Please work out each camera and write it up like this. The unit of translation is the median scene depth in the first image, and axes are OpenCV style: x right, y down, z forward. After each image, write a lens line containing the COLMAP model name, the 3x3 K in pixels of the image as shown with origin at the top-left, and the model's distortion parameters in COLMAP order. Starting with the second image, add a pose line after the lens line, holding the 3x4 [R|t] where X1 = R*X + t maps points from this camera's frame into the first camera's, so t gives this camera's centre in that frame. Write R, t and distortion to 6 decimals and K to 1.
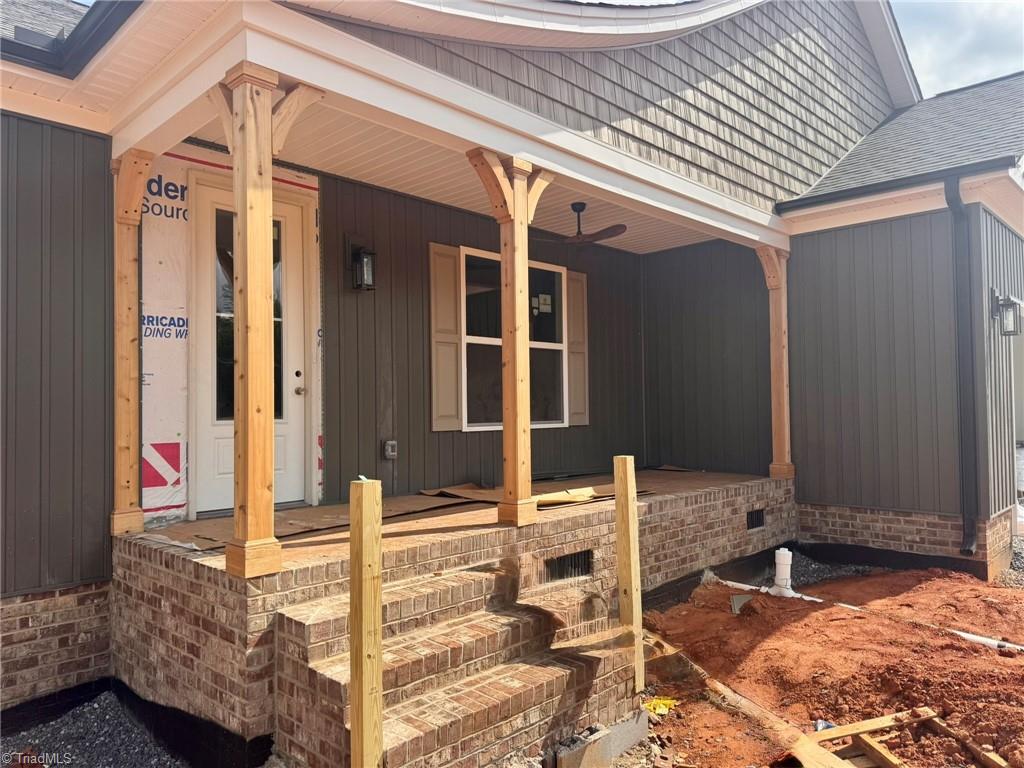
lens RADIAL K [[718.2, 0, 511.6], [0, 718.2, 391.8], [0, 0, 1]] dist [0.046919, -0.007354]
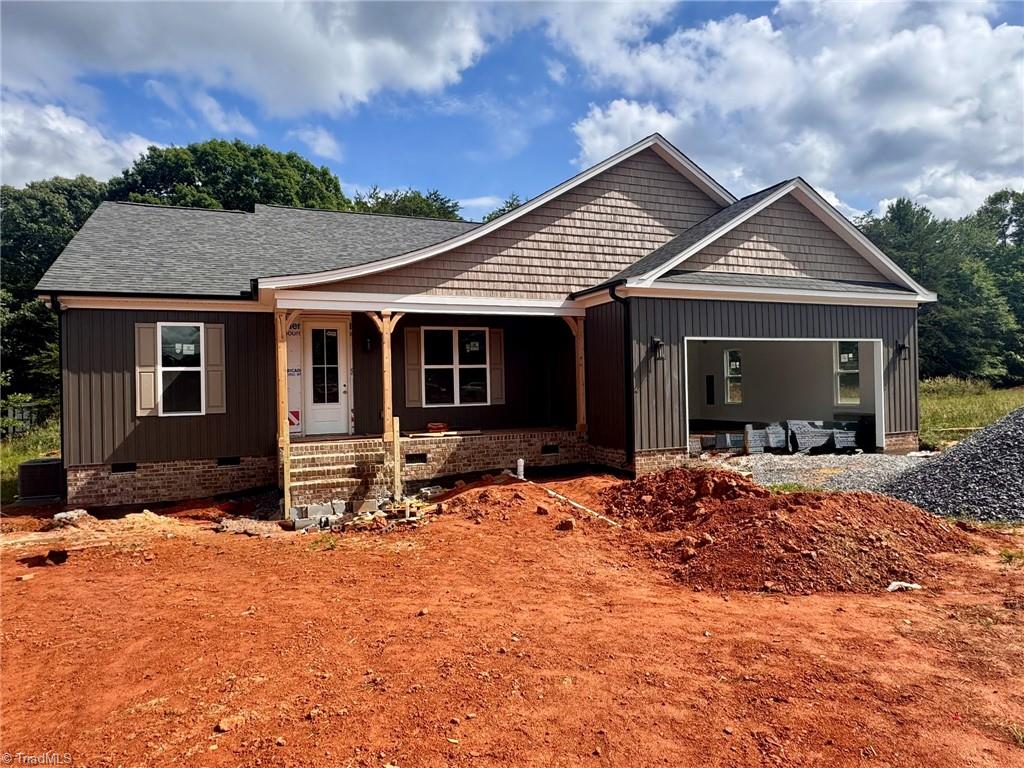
lens RADIAL K [[628.0, 0, 511.5], [0, 628.0, 378.6], [0, 0, 1]] dist [-0.002733, 0.000117]
pose [[0.917500, -0.014176, -0.397482, 1.051877], [0.020552, 0.999719, 0.011784, -0.057923], [0.397203, -0.018981, 0.917534, -0.773360]]
